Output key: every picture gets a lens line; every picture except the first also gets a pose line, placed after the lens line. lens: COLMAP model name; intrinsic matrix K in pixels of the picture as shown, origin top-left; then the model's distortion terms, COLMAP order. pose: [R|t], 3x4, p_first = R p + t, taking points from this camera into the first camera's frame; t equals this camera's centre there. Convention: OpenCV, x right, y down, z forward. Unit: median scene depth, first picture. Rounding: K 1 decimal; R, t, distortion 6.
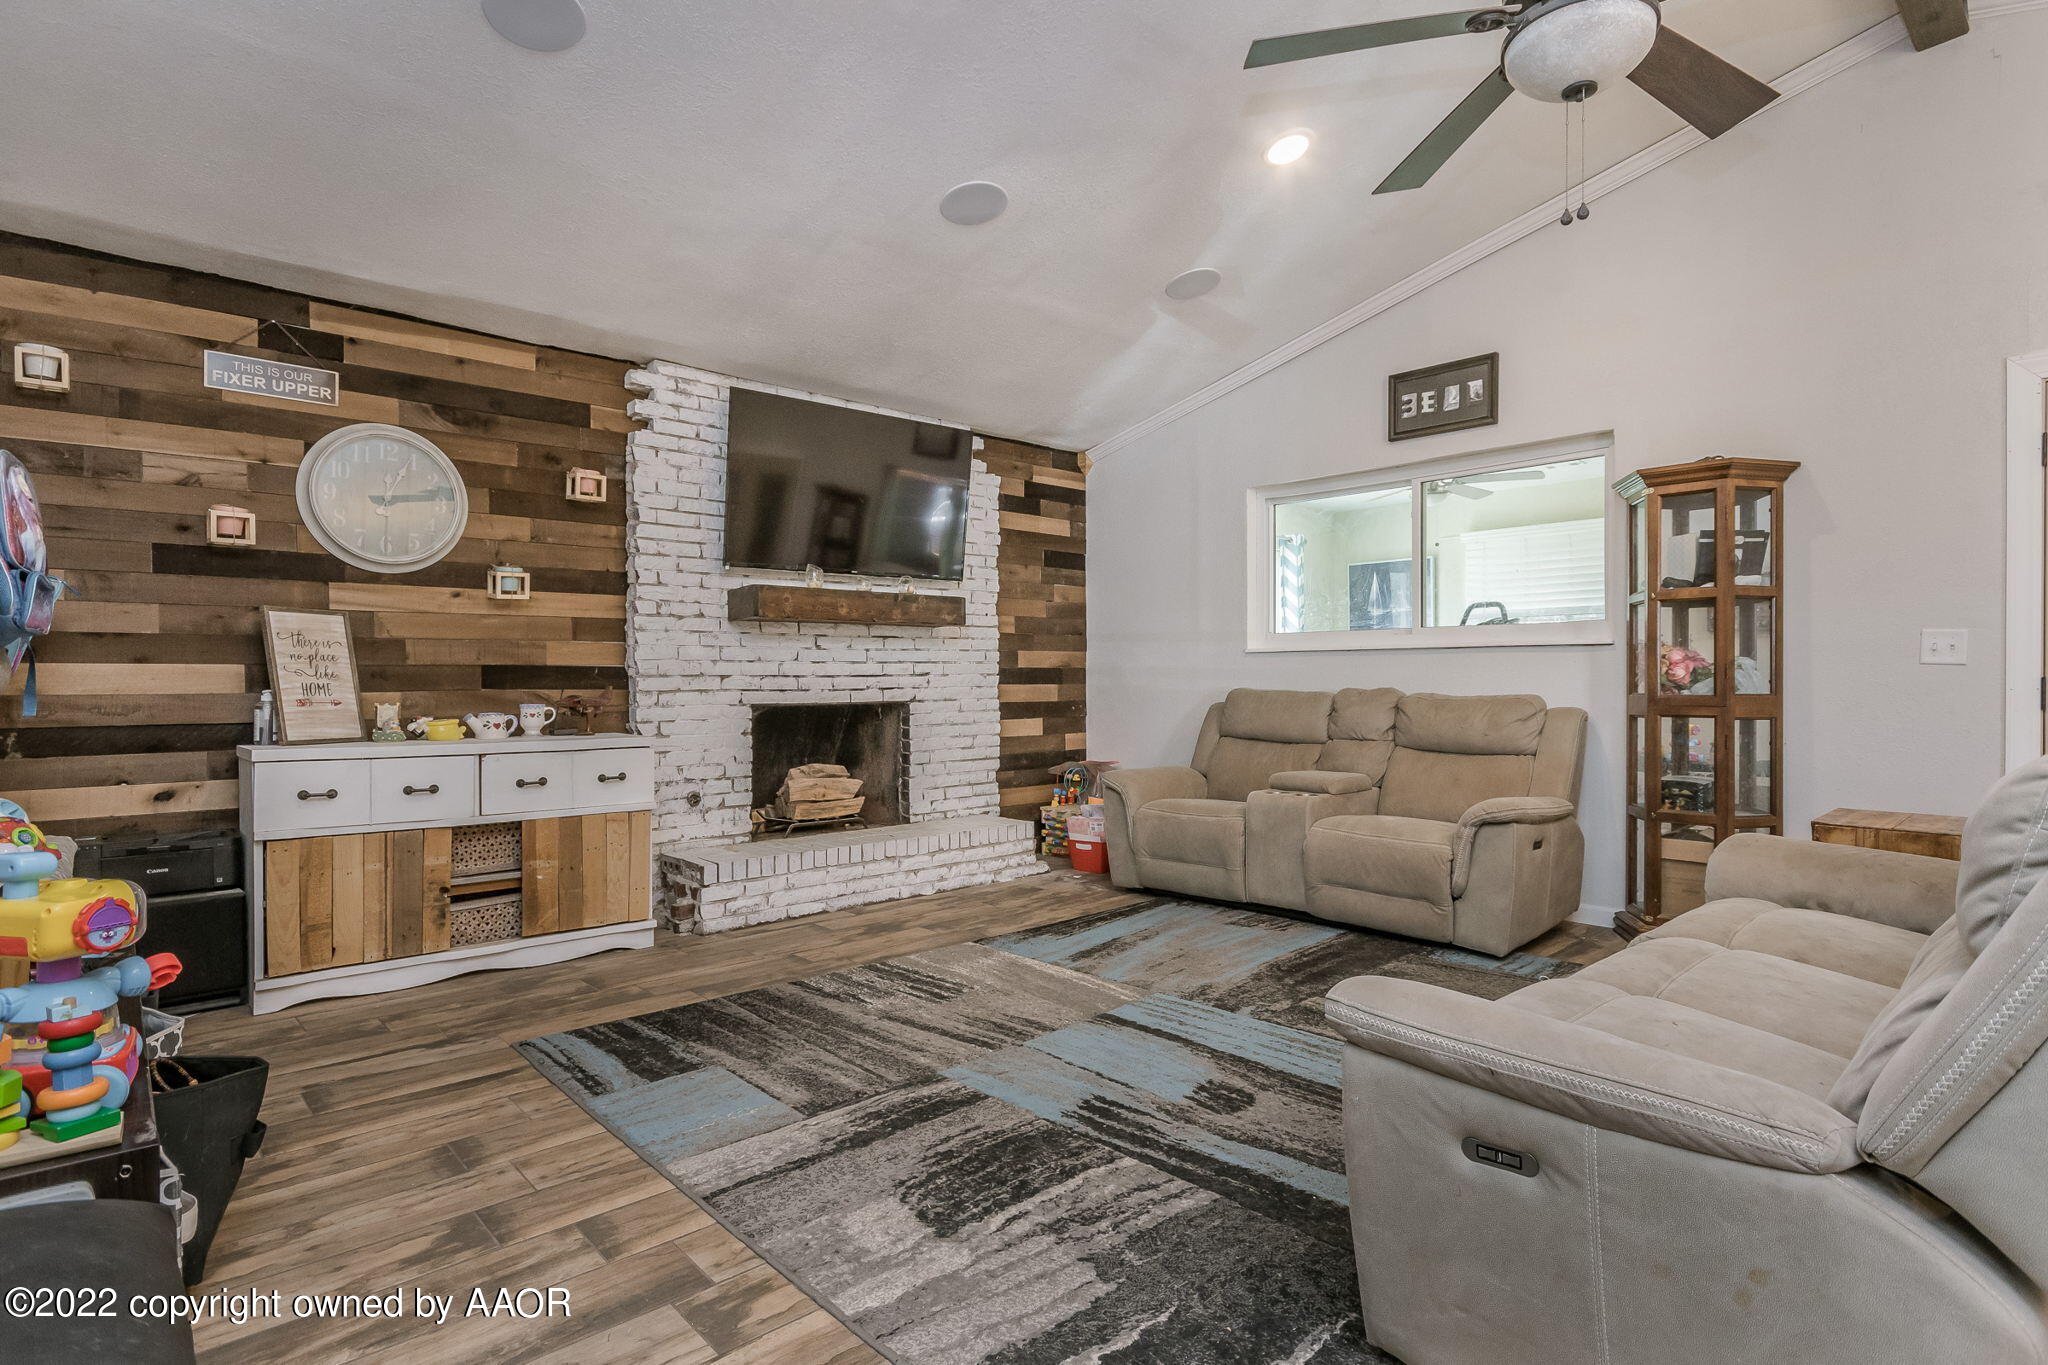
lens RADIAL K [[1046.5, 0, 1033.2], [0, 1046.5, 680.6], [0, 0, 1]] dist [-0.000448, -0.000655]
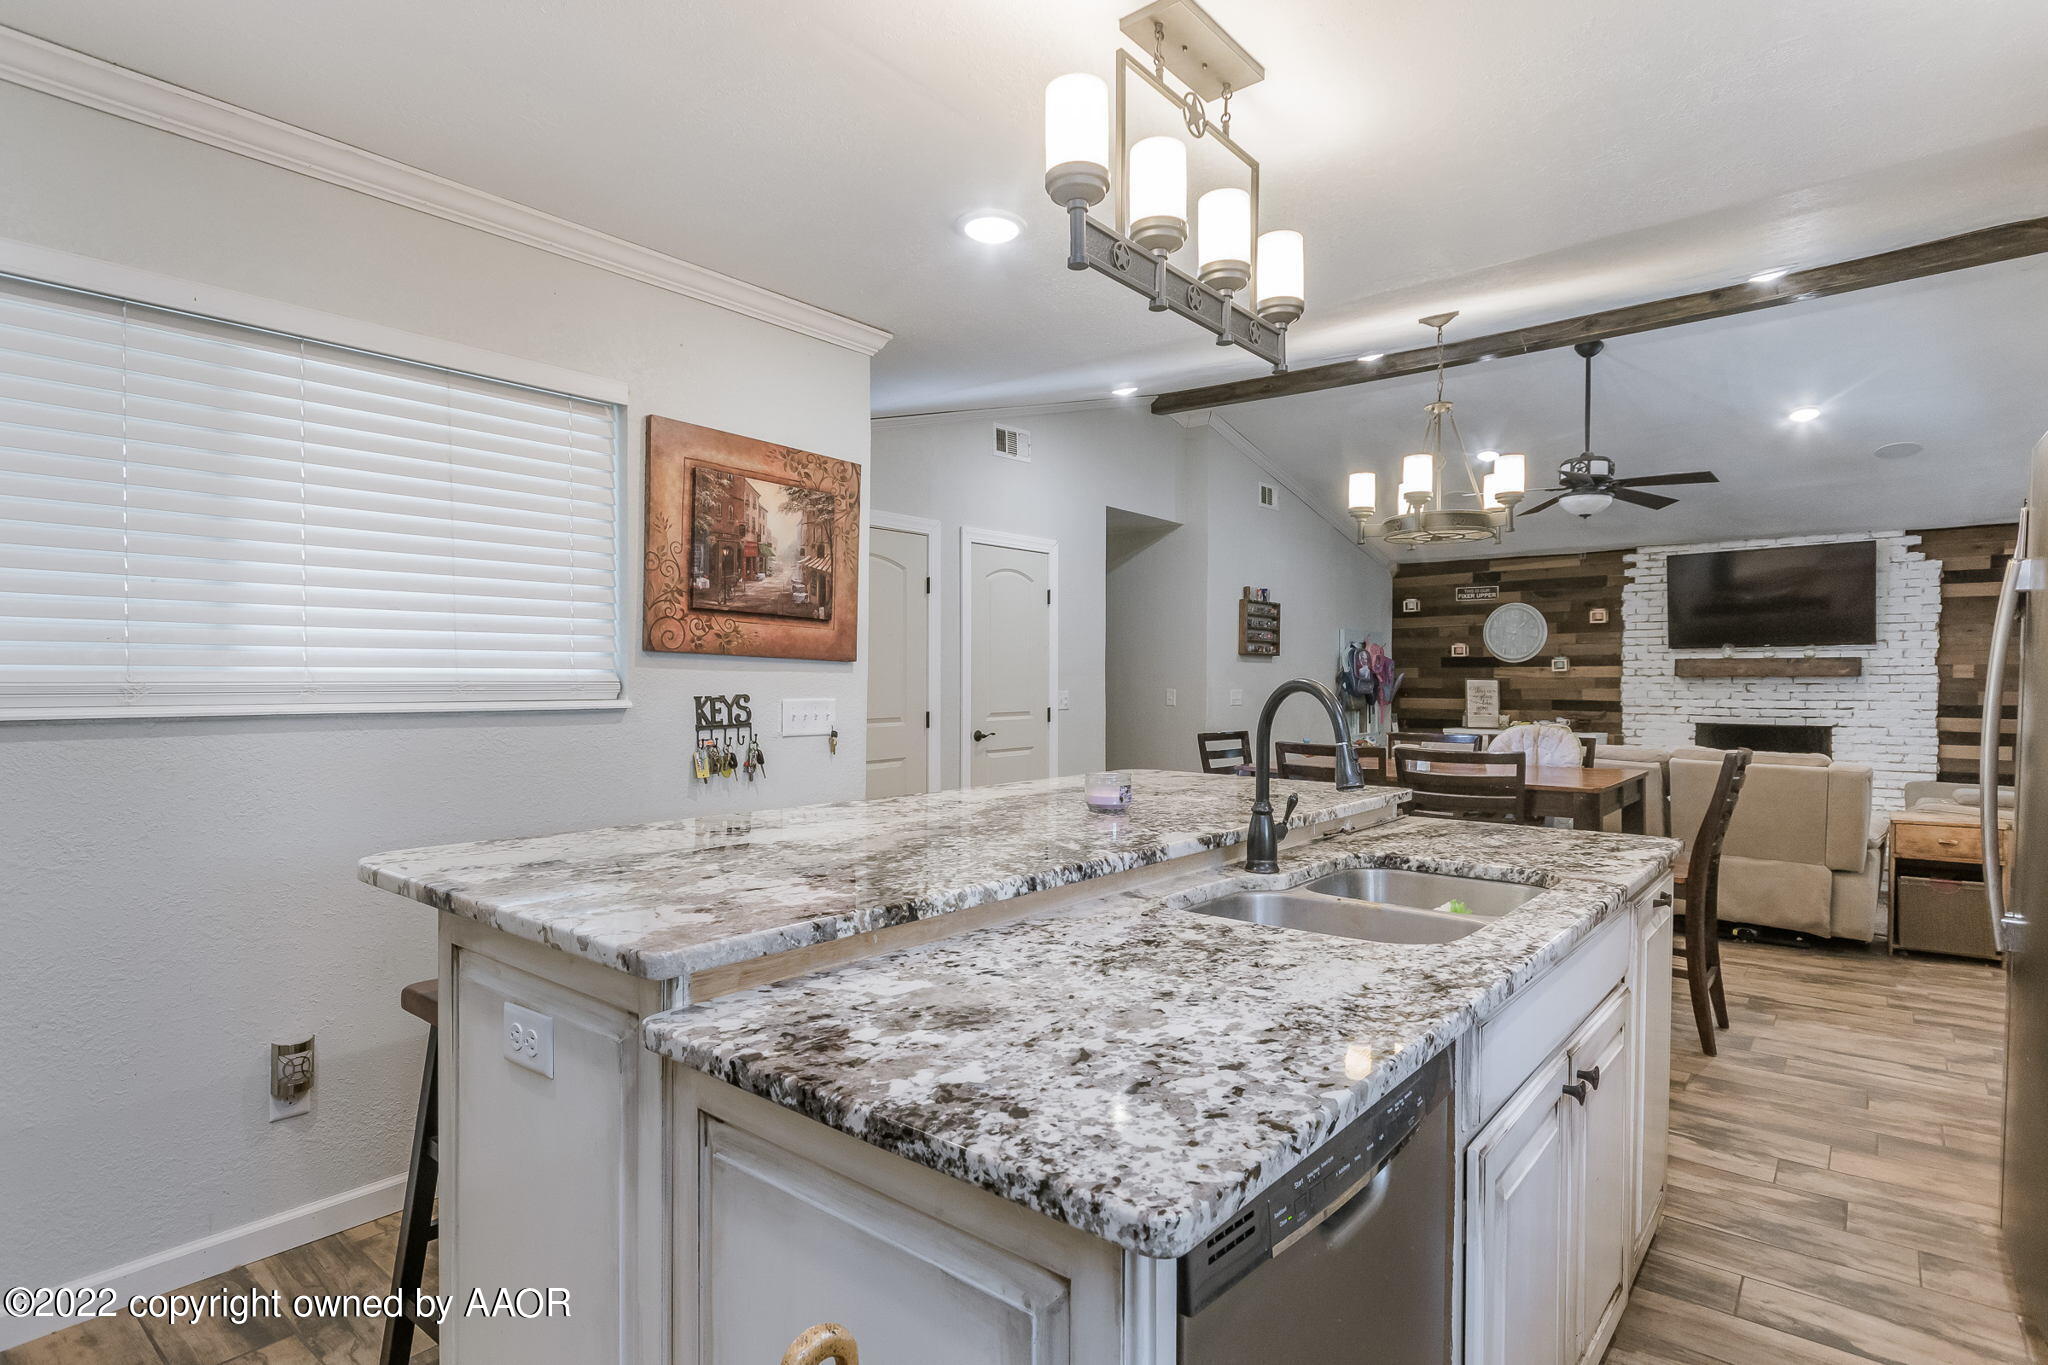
lens RADIAL K [[1046.5, 0, 1042.8], [0, 1046.5, 687.6], [0, 0, 1]] dist [-0.000448, -0.000655]
pose [[0.134806, 0.009775, -0.990824, 2.217938], [-0.007324, 0.999934, 0.008869, -0.074248], [0.990845, 0.006062, 0.134868, -0.587453]]
